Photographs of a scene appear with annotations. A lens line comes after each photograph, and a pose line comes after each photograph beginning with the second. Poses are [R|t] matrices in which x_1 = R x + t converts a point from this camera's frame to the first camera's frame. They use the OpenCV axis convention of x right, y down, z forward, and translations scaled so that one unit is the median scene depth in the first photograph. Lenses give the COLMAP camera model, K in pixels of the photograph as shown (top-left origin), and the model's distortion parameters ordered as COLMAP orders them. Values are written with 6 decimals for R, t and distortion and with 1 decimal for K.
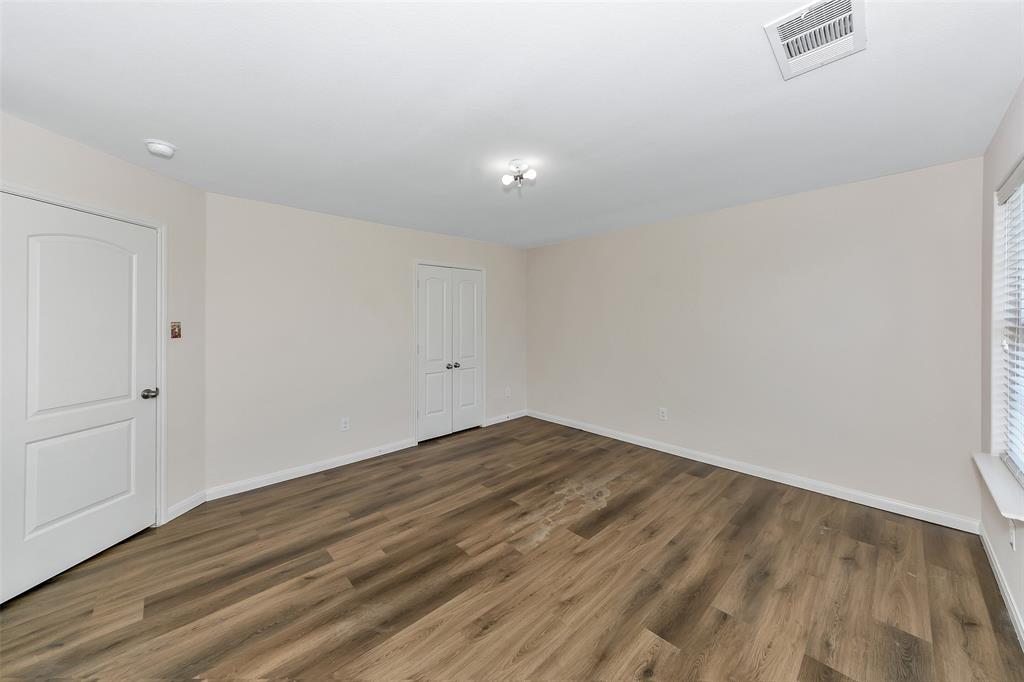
lens RADIAL K [[376.9, 0, 514.6], [0, 376.9, 319.8], [0, 0, 1]] dist [0.001139, -0.000309]
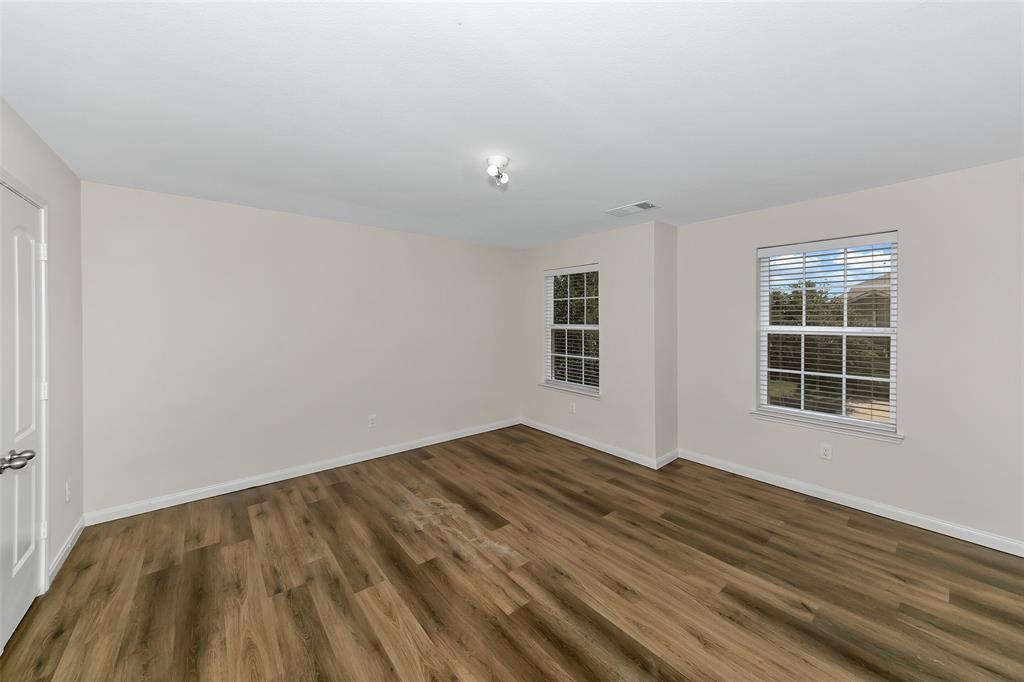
lens RADIAL K [[376.9, 0, 514.6], [0, 376.9, 319.8], [0, 0, 1]] dist [0.001139, -0.000309]
pose [[0.063086, -0.004195, 0.997999, -0.776184], [0.009539, 0.999948, 0.003600, -0.019946], [-0.997962, 0.009293, 0.063123, 0.769299]]
